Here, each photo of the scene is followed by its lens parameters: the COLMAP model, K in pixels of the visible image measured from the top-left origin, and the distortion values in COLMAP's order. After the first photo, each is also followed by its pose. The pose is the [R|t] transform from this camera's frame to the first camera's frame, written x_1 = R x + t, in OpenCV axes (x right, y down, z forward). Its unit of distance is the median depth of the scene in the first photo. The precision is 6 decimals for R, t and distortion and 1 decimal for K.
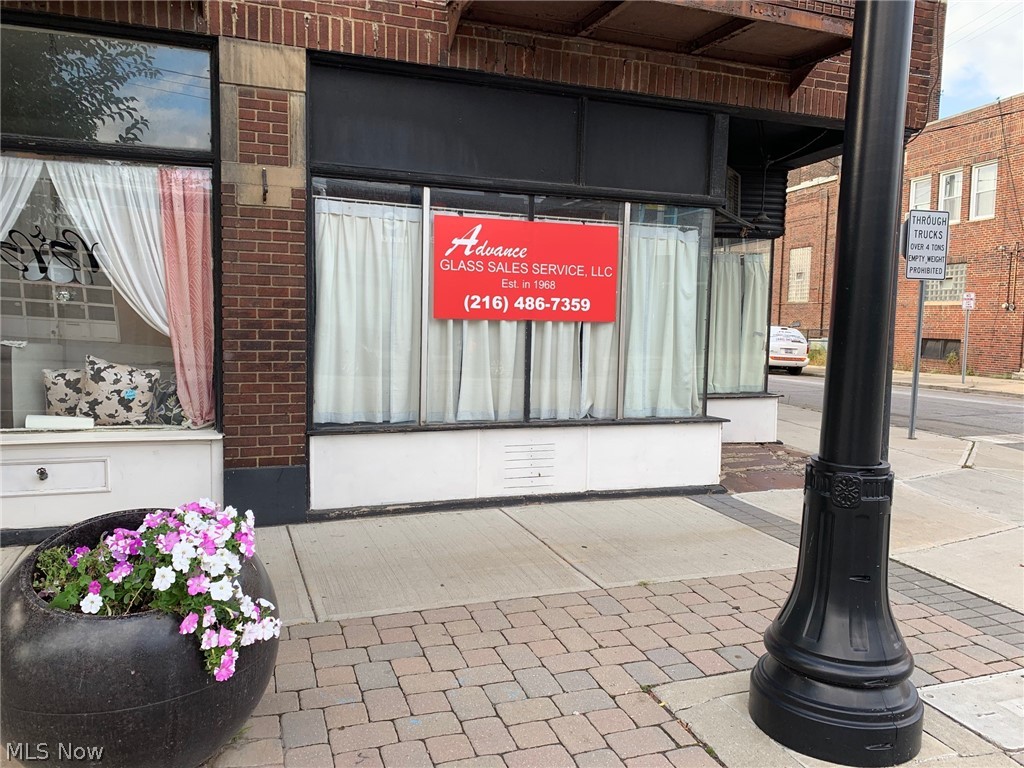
lens RADIAL K [[783.8, 0, 512.0], [0, 783.8, 384.0], [0, 0, 1]] dist [0.017113, -0.006407]
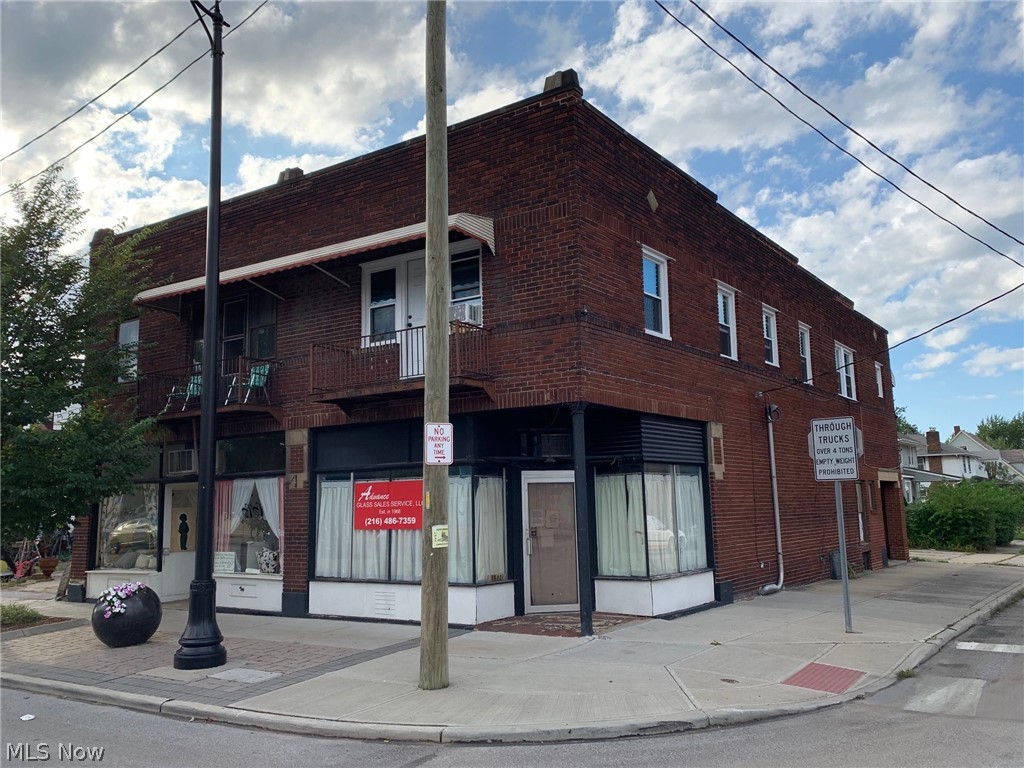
lens RADIAL K [[773.3, 0, 514.2], [0, 773.3, 367.1], [0, 0, 1]] dist [0.098313, -0.159165]
pose [[0.621190, -0.170685, -0.764846, 2.231229], [-0.034273, 0.969141, -0.244112, -0.005822], [0.782910, 0.177854, 0.596171, -0.064790]]
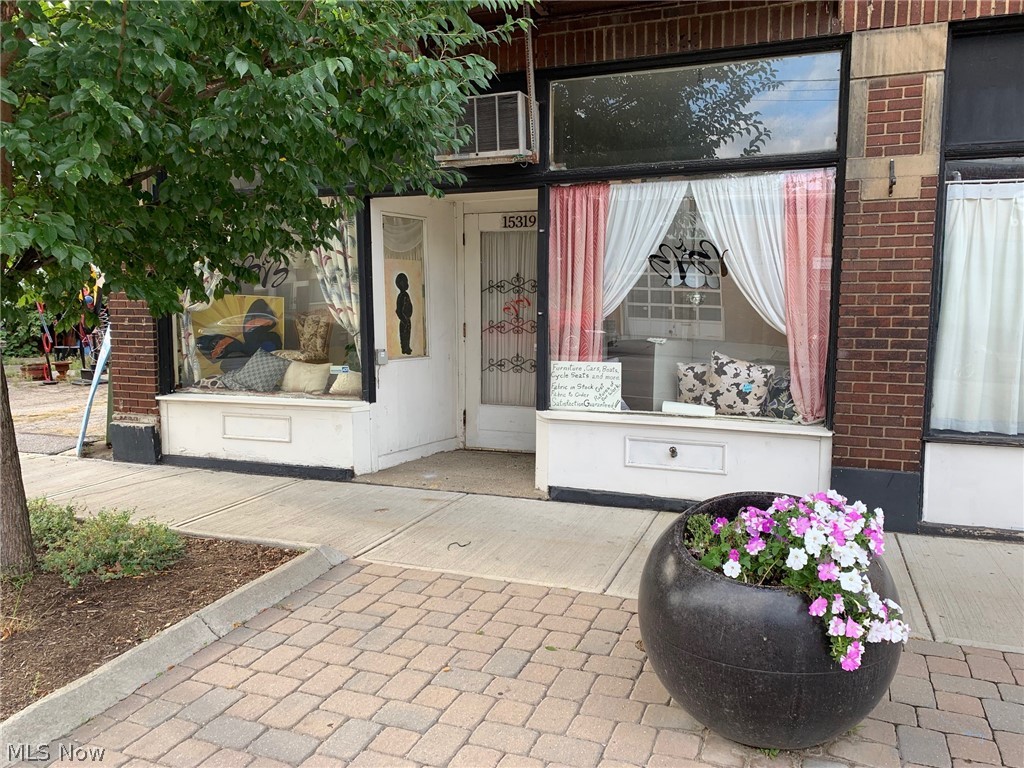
lens RADIAL K [[781.6, 0, 516.1], [0, 781.6, 389.3], [0, 0, 1]] dist [0.015787, -0.006139]
pose [[0.754861, 0.049081, -0.654046, -0.020863], [-0.045101, 0.998720, 0.022893, 0.004885], [0.654332, 0.012217, 0.756109, -0.022832]]
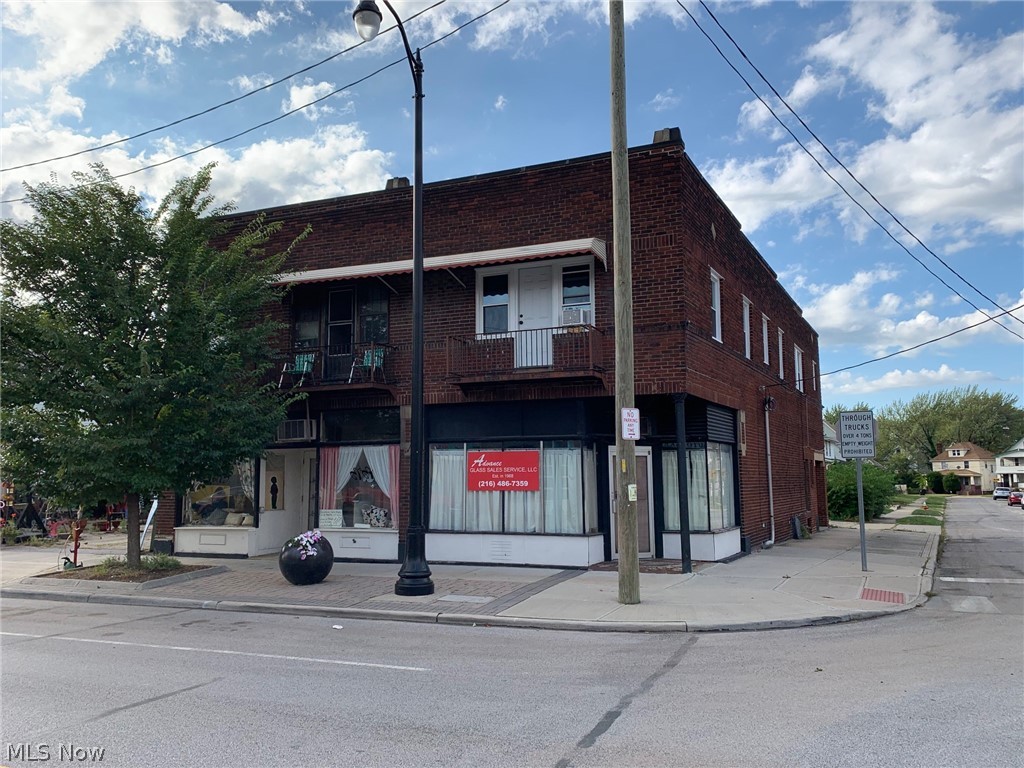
lens RADIAL K [[769.9, 0, 510.8], [0, 769.9, 360.6], [0, 0, 1]] dist [0.169581, -0.420918]
pose [[0.745867, -0.125618, -0.654143, 2.047312], [-0.036524, 0.972866, -0.228470, 0.096256], [0.665093, 0.194300, 0.721040, -1.031951]]
